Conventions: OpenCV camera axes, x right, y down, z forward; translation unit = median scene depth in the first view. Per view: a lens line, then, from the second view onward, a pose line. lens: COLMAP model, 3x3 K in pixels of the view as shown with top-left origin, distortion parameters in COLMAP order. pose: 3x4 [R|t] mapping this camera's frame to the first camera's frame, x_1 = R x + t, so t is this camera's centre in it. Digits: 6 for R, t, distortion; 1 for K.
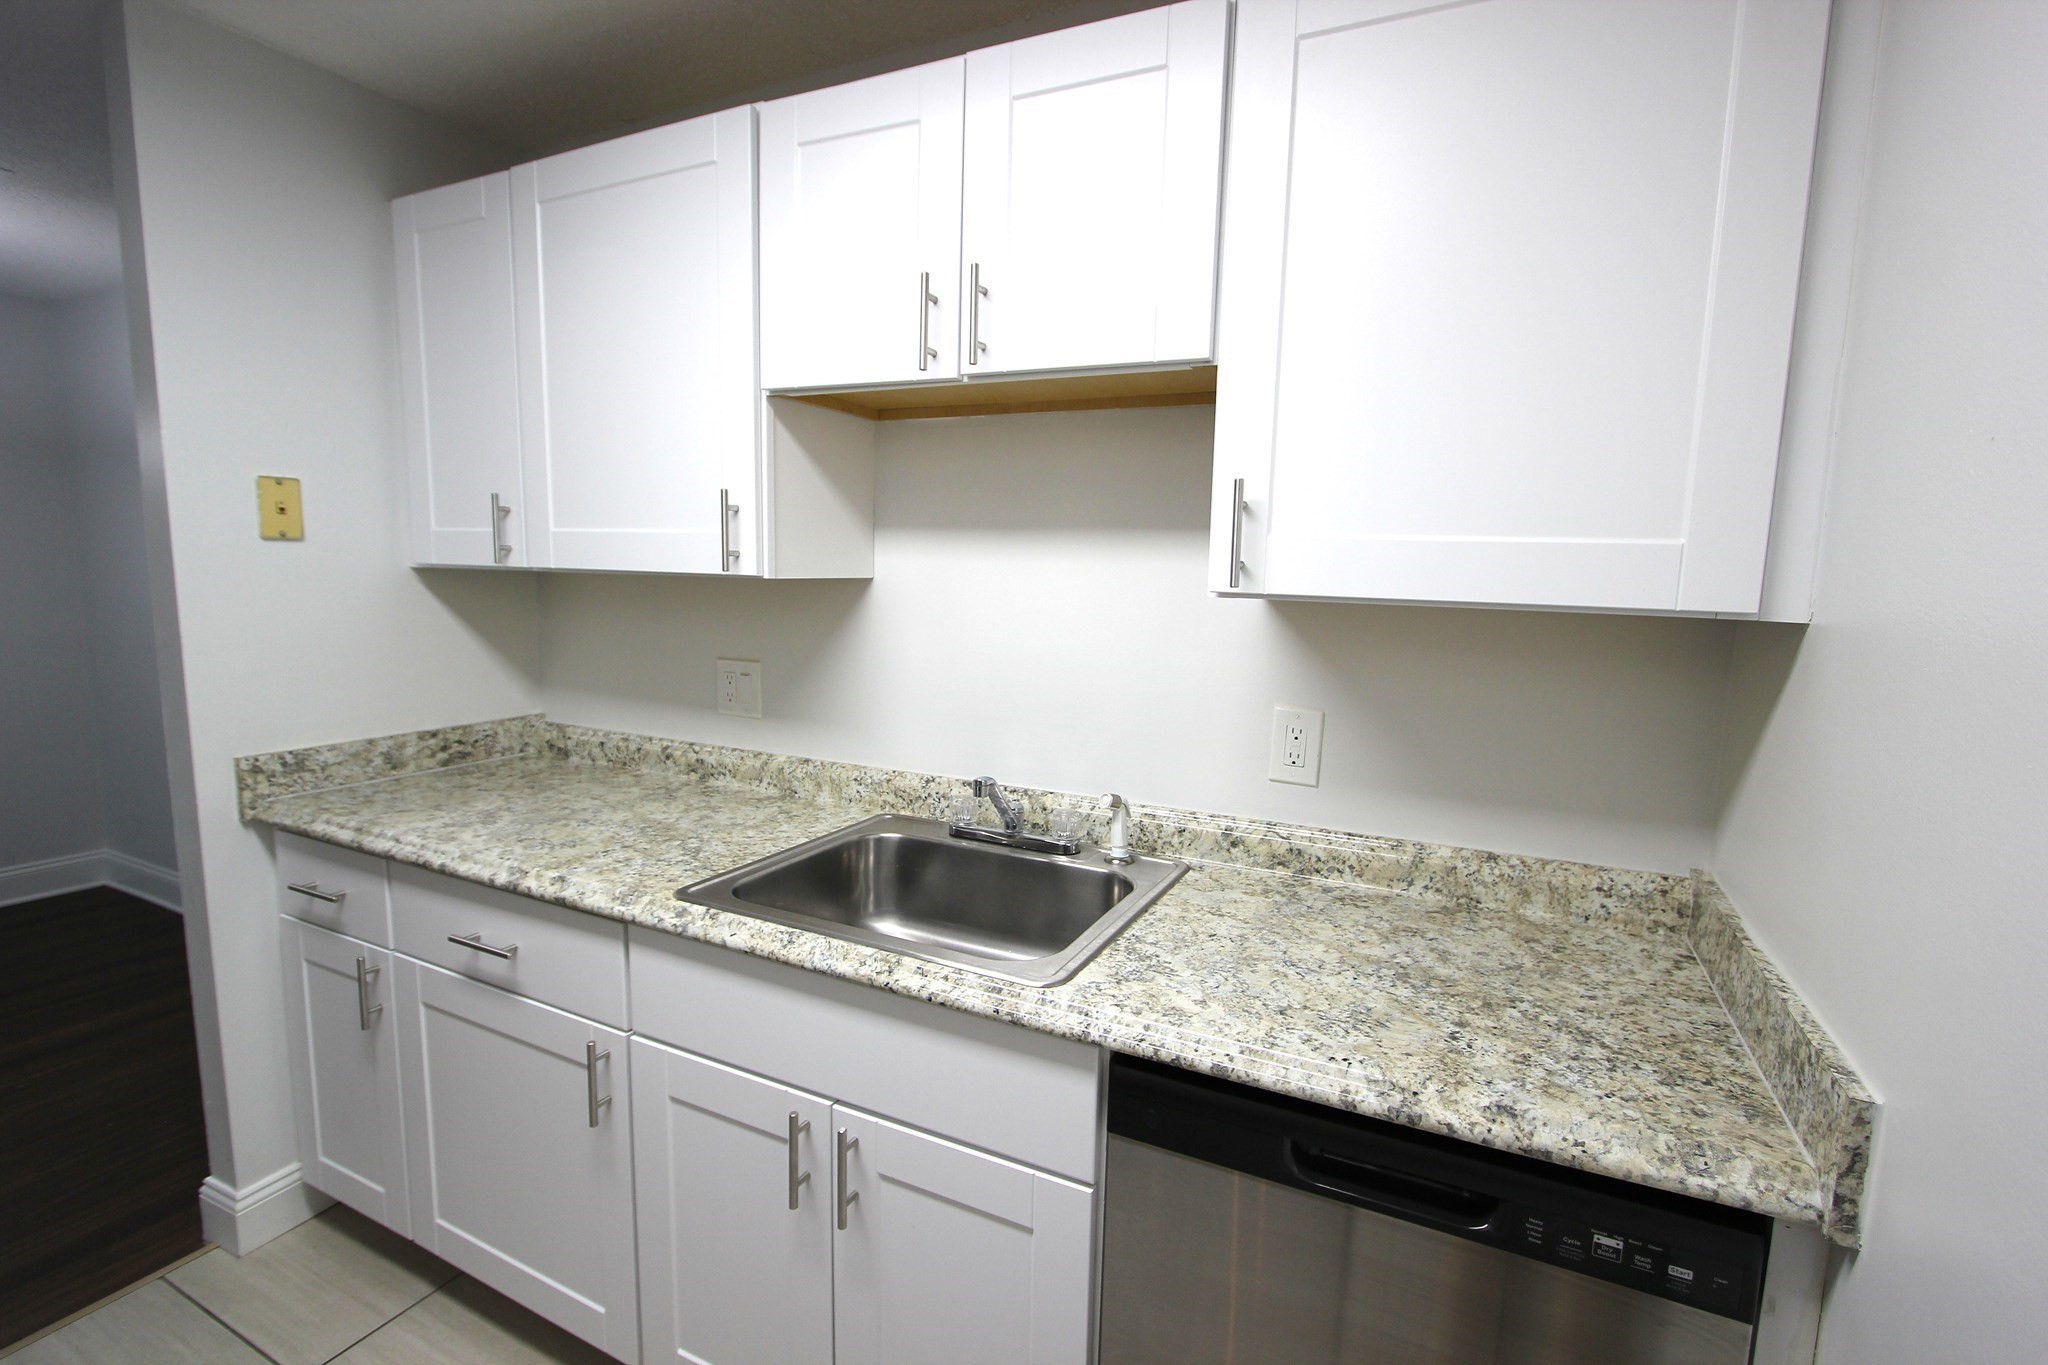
lens RADIAL K [[948.4, 0, 1026.4], [0, 948.4, 687.3], [0, 0, 1]] dist [-0.019655, 0.003577]
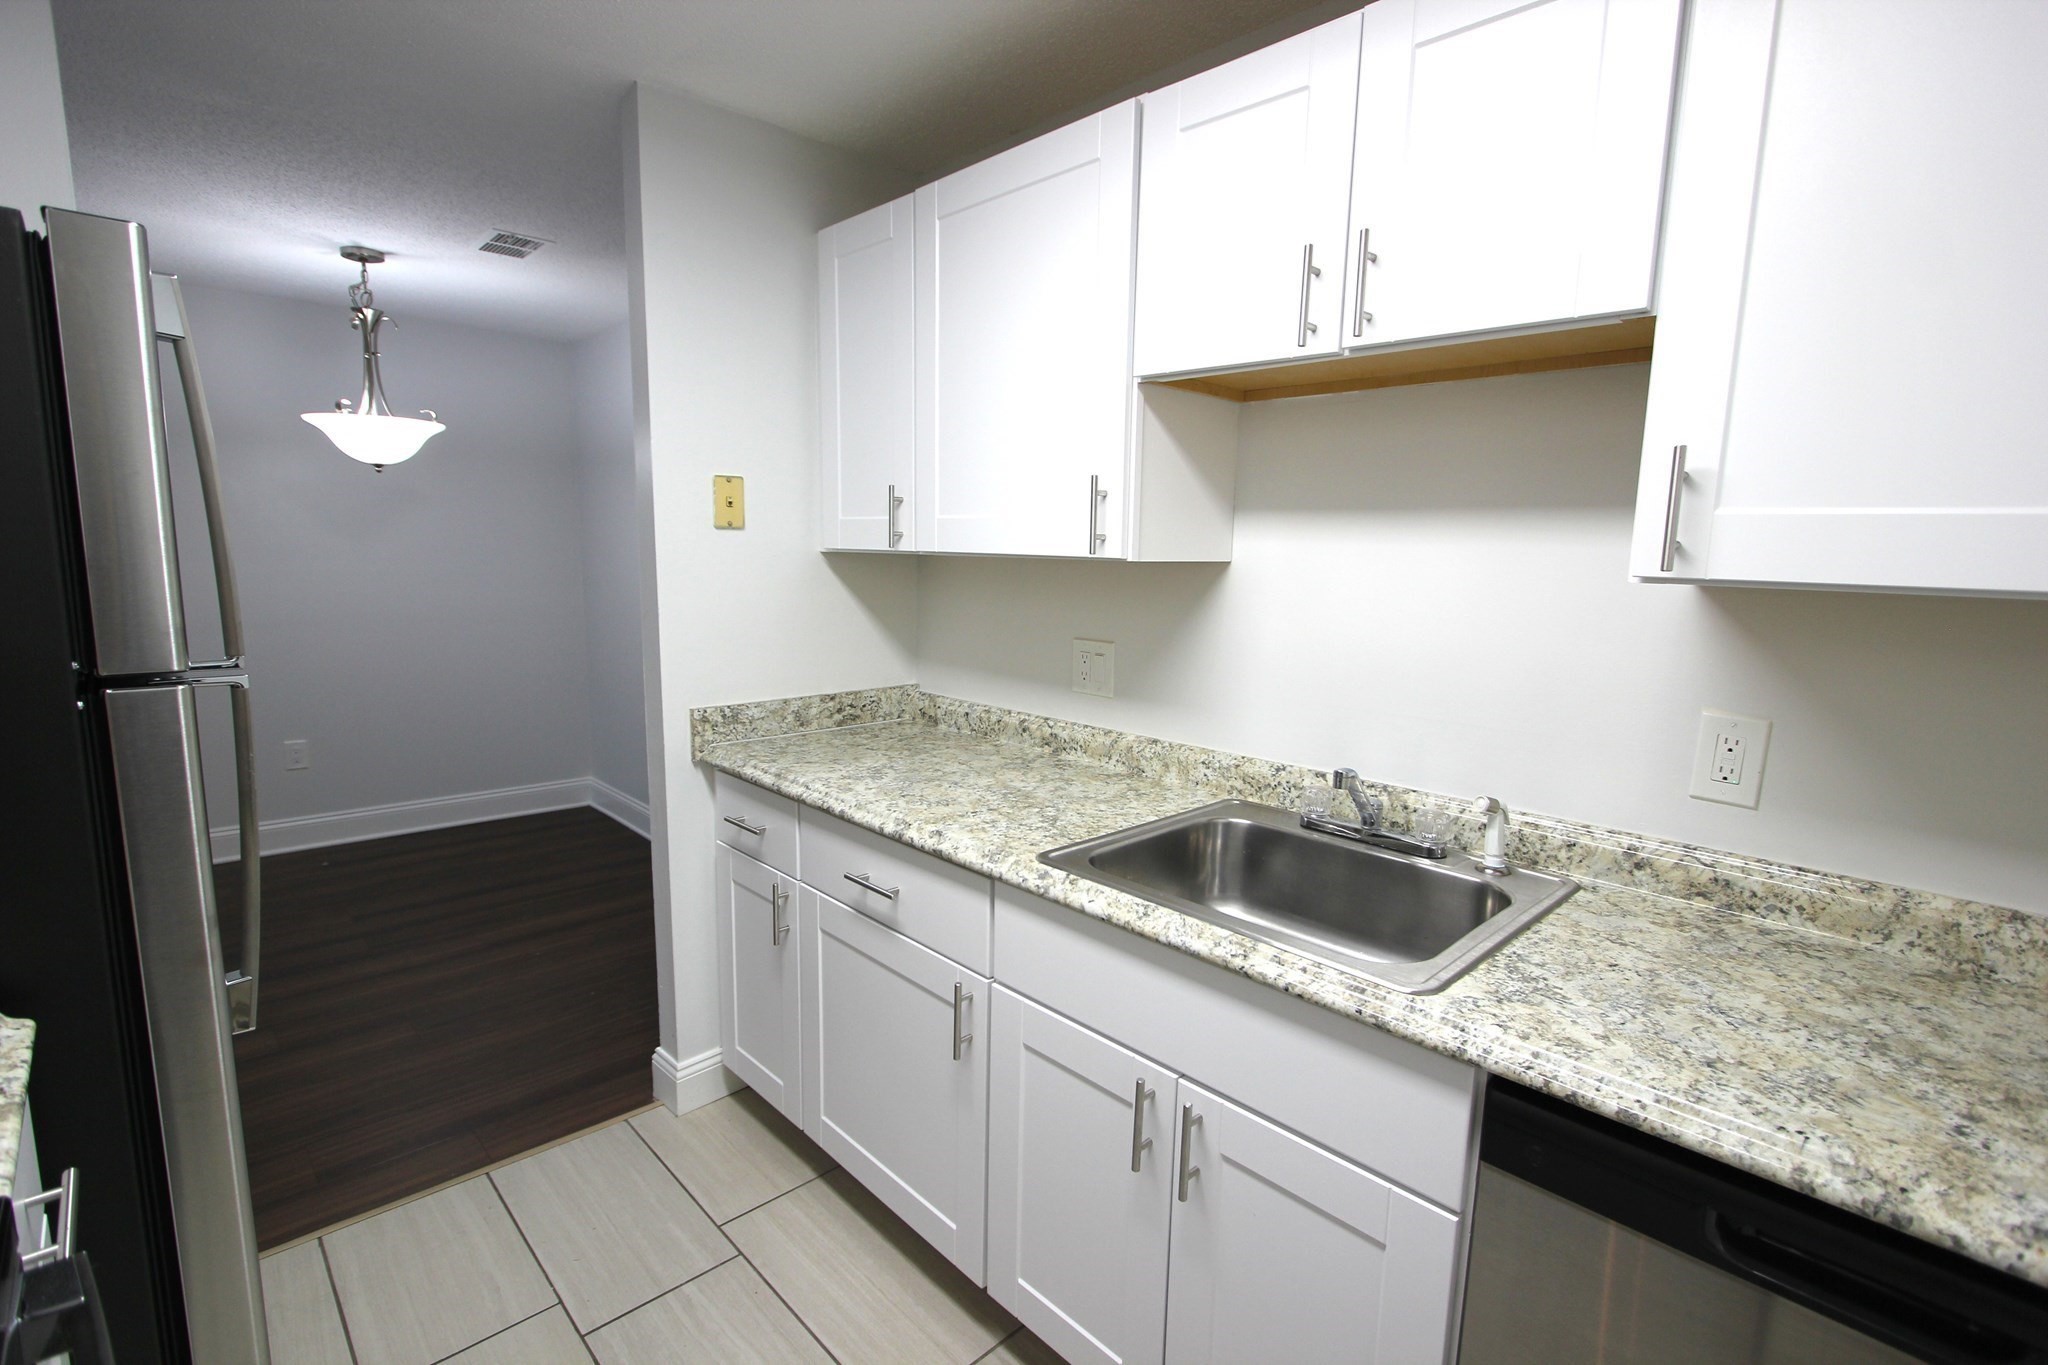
lens RADIAL K [[948.4, 0, 1021.8], [0, 948.4, 688.4], [0, 0, 1]] dist [-0.019655, 0.003577]
pose [[0.940161, 0.044979, -0.337749, -0.032434], [-0.039676, 0.998957, 0.022590, 0.004535], [0.338413, -0.007837, 0.940965, -0.010555]]
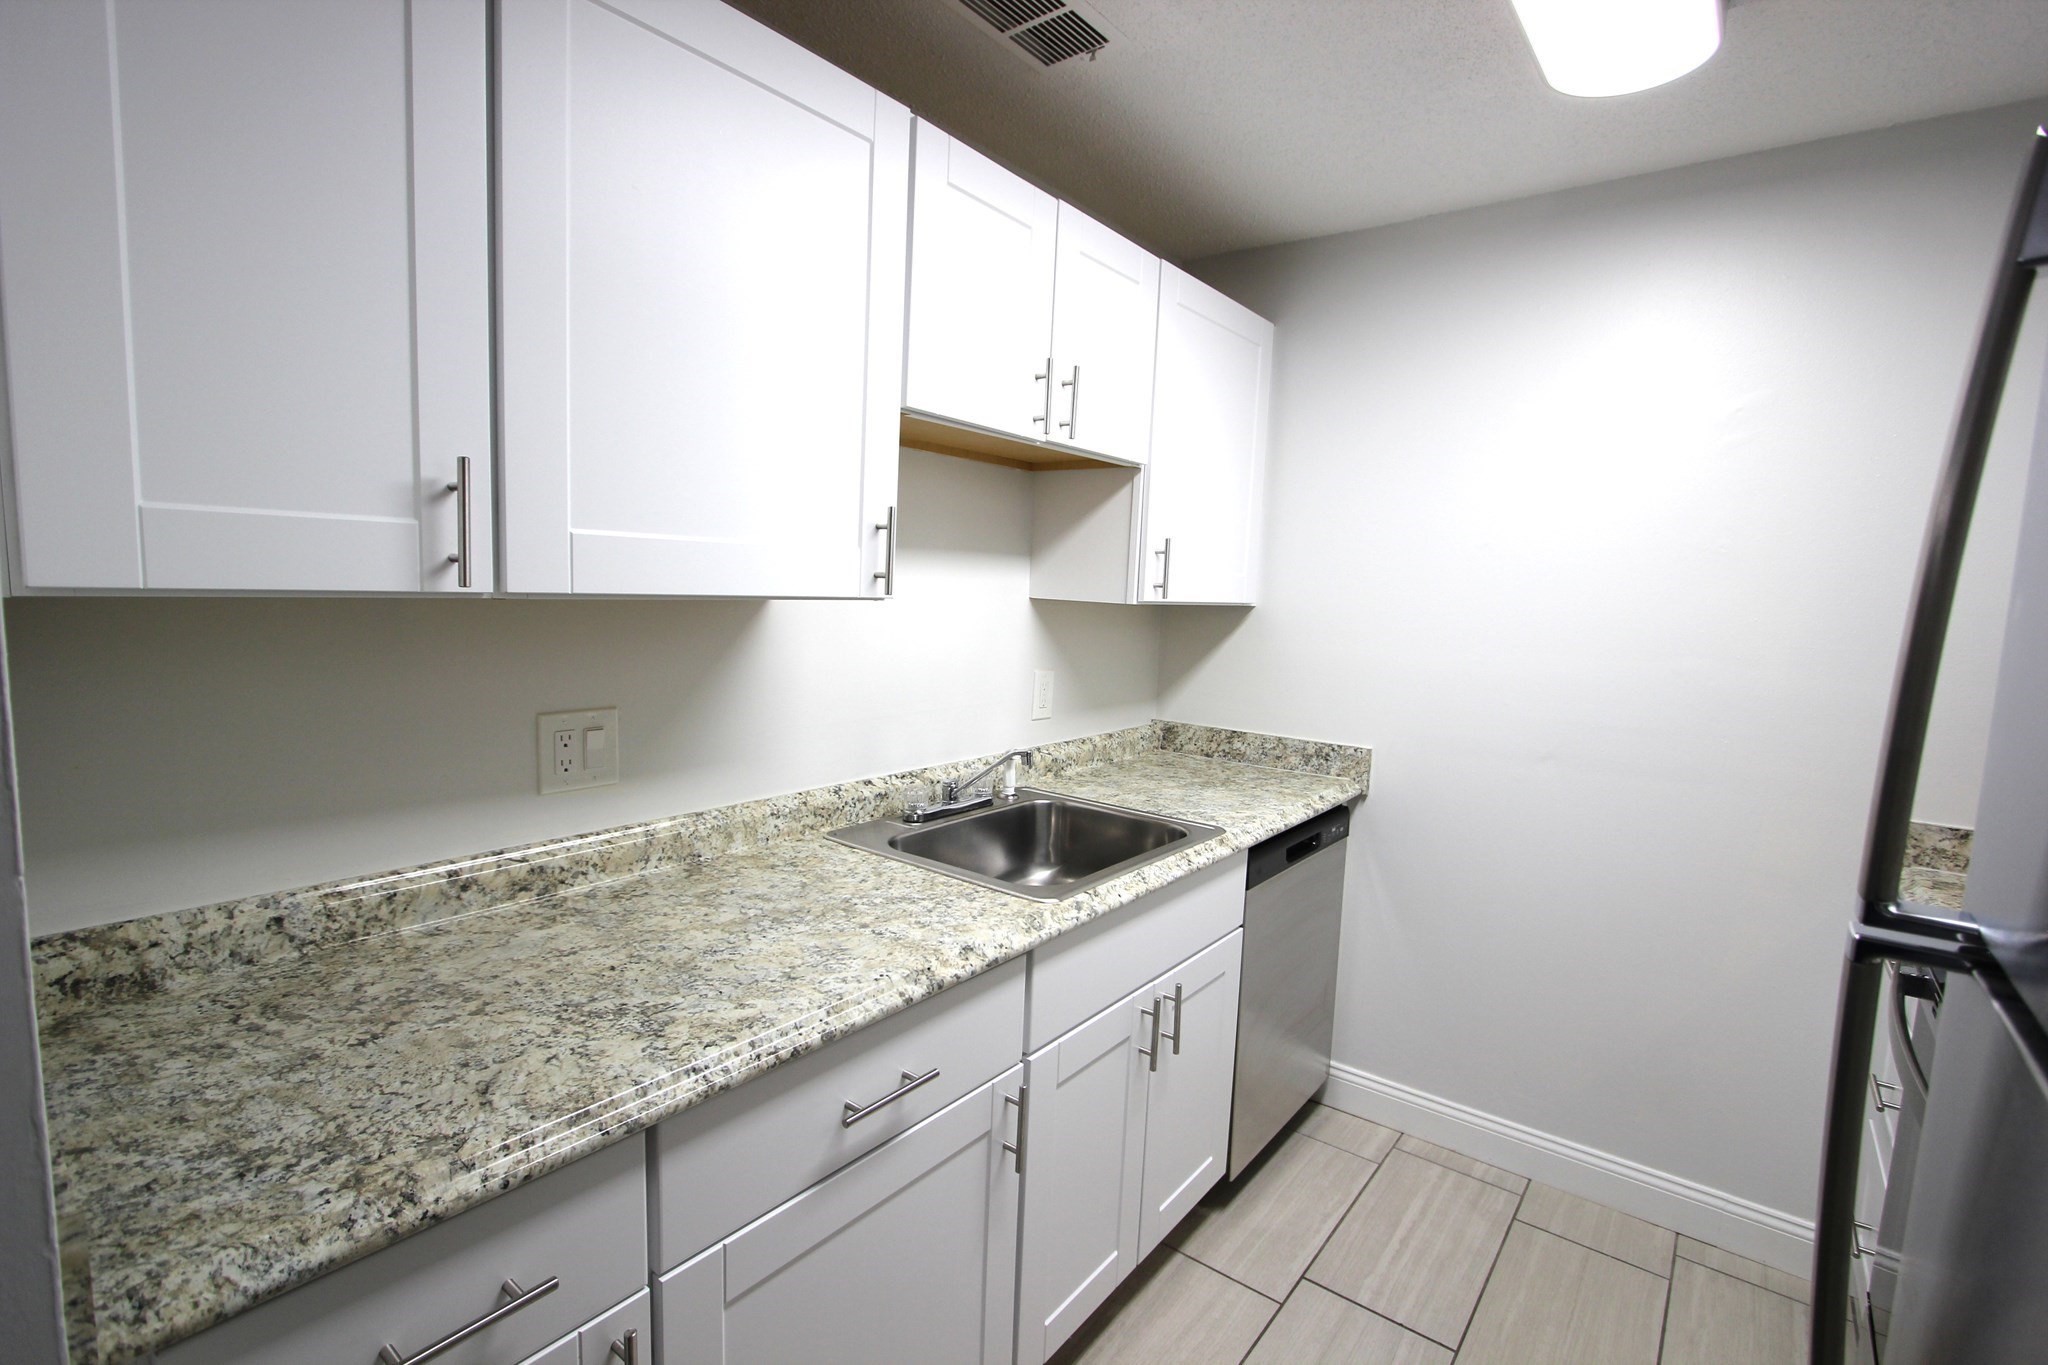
lens RADIAL K [[948.4, 0, 1021.4], [0, 948.4, 679.7], [0, 0, 1]] dist [-0.019655, 0.003577]
pose [[0.205391, -0.119562, 0.971349, -1.261089], [0.094598, 0.990288, 0.101890, -0.127166], [-0.974098, 0.070960, 0.214706, 0.712037]]
